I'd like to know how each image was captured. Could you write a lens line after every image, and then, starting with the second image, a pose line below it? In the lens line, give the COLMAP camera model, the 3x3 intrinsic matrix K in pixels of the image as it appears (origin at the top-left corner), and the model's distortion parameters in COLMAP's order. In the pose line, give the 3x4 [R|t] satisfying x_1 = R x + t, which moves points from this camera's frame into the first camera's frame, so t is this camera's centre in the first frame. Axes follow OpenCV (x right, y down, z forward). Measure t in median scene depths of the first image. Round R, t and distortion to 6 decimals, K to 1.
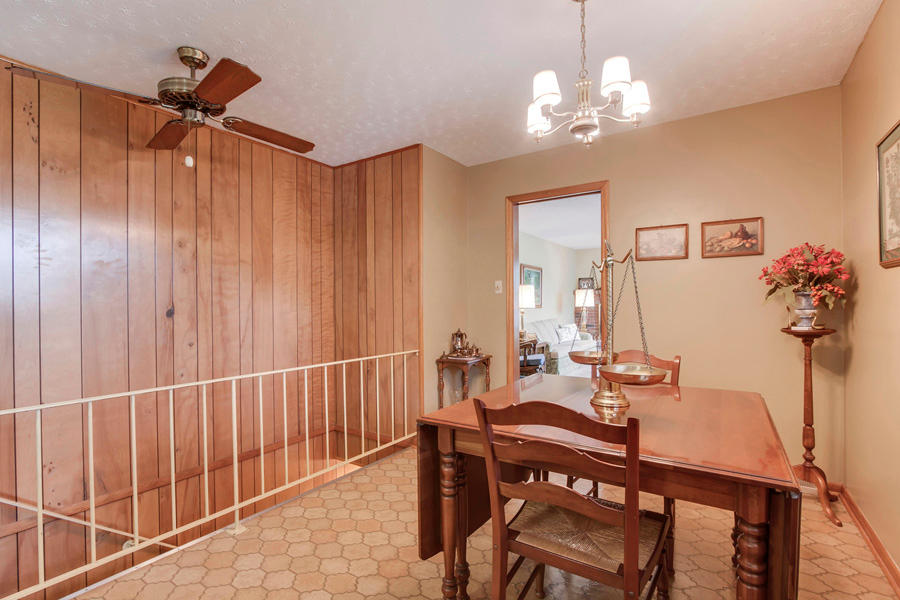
lens RADIAL K [[414.1, 0, 450.7], [0, 414.1, 305.0], [0, 0, 1]] dist [-0.016902, 0.001333]
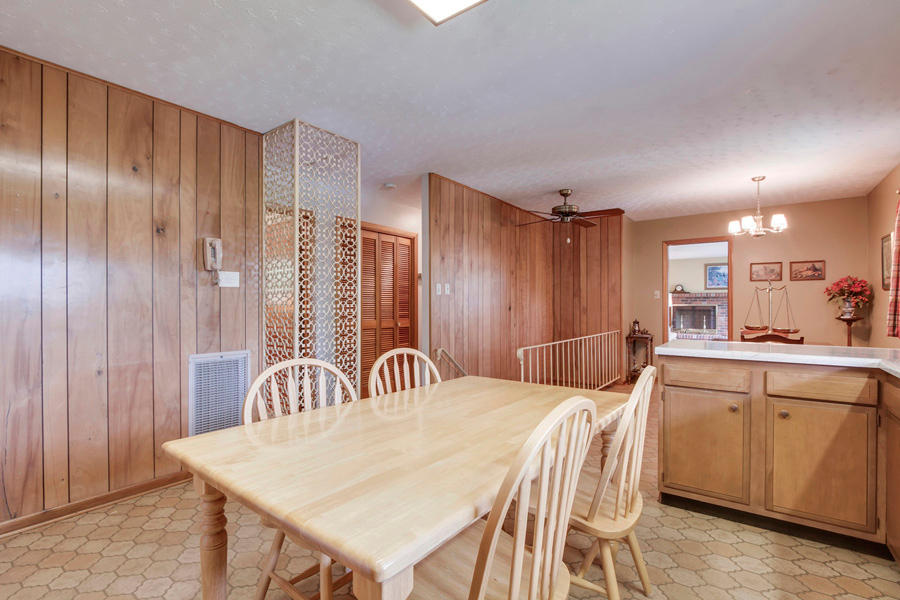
lens RADIAL K [[414.1, 0, 450.6], [0, 414.1, 303.3], [0, 0, 1]] dist [-0.016902, 0.001333]
pose [[0.999007, 0.005091, -0.044251, -0.888823], [-0.005203, 0.999984, -0.002419, 0.001793], [0.044238, 0.002646, 0.999017, -0.972512]]
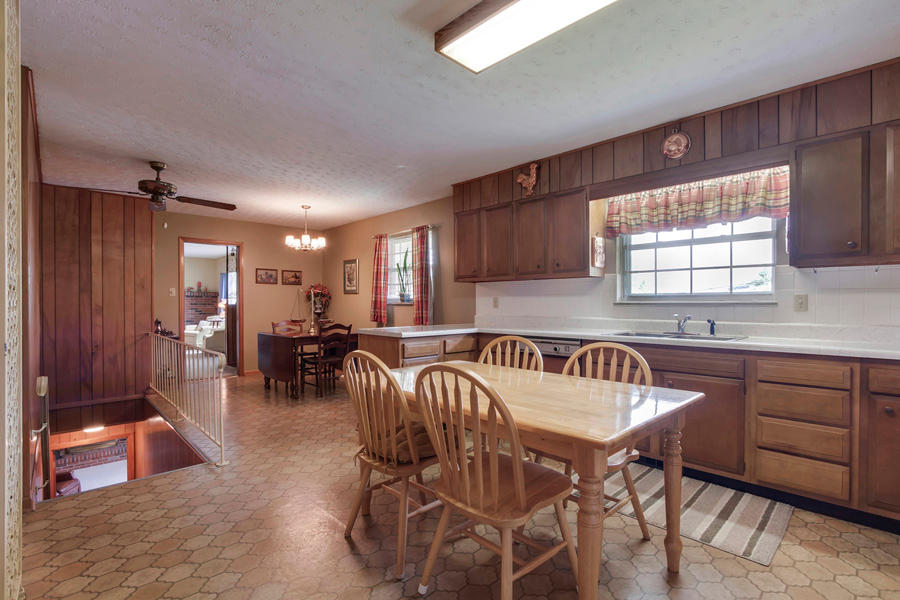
lens RADIAL K [[414.1, 0, 449.5], [0, 414.1, 307.3], [0, 0, 1]] dist [-0.016902, 0.001333]
pose [[0.200968, -0.005176, 0.979584, -1.668080], [-0.001989, 0.999982, 0.005691, 0.006379], [-0.979596, -0.003092, 0.200954, -0.489224]]
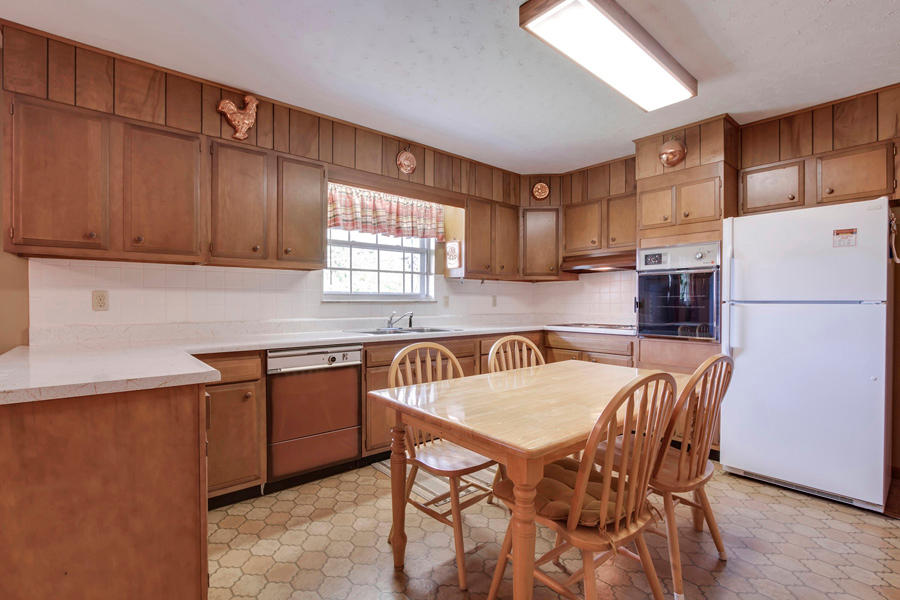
lens RADIAL K [[414.1, 0, 451.9], [0, 414.1, 302.4], [0, 0, 1]] dist [-0.016902, 0.001333]
pose [[-0.966733, 0.006276, 0.255712, -0.919709], [0.006684, 0.999977, 0.000727, 0.003875], [-0.255701, 0.002412, -0.966753, 0.316158]]
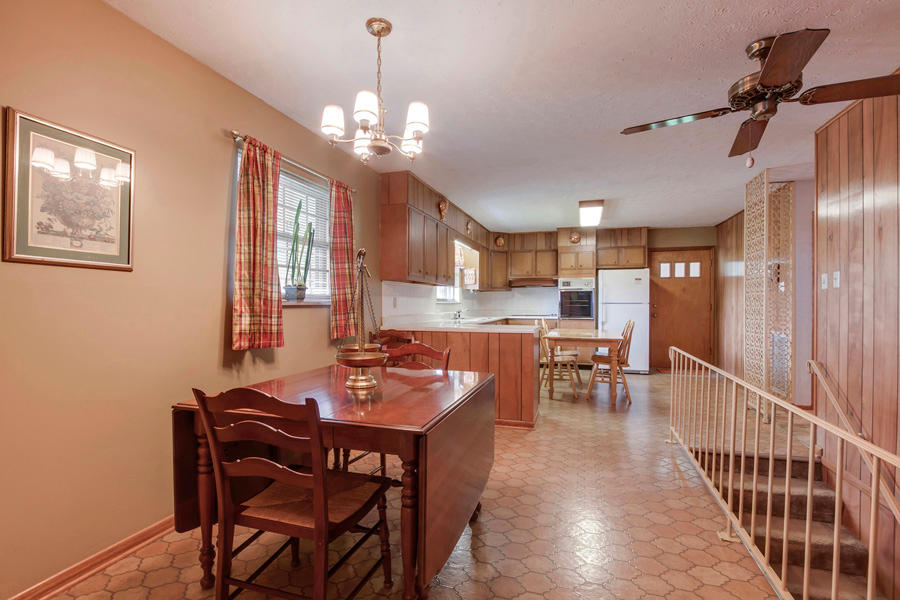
lens RADIAL K [[414.1, 0, 452.0], [0, 414.1, 306.0], [0, 0, 1]] dist [-0.016902, 0.001333]
pose [[-0.958568, 0.006637, -0.284785, 0.296082], [0.004176, 0.999948, 0.009250, -0.003678], [0.284832, 0.007678, -0.958547, 1.354527]]
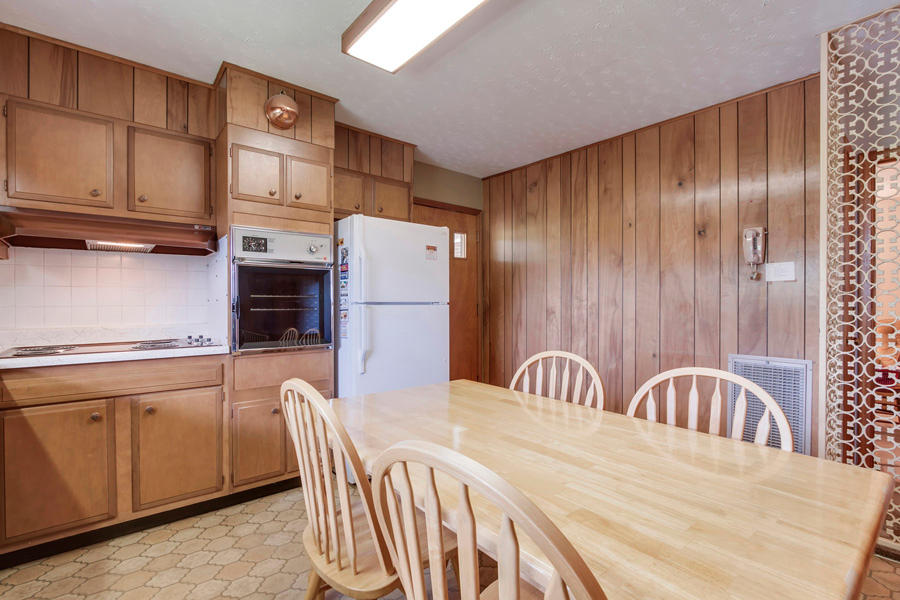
lens RADIAL K [[414.1, 0, 448.9], [0, 414.1, 303.3], [0, 0, 1]] dist [-0.016902, 0.001333]
pose [[-0.276628, 0.005128, -0.960963, -0.455500], [0.001133, 0.999987, 0.005010, 0.003140], [0.960976, 0.000297, -0.276631, -0.372514]]
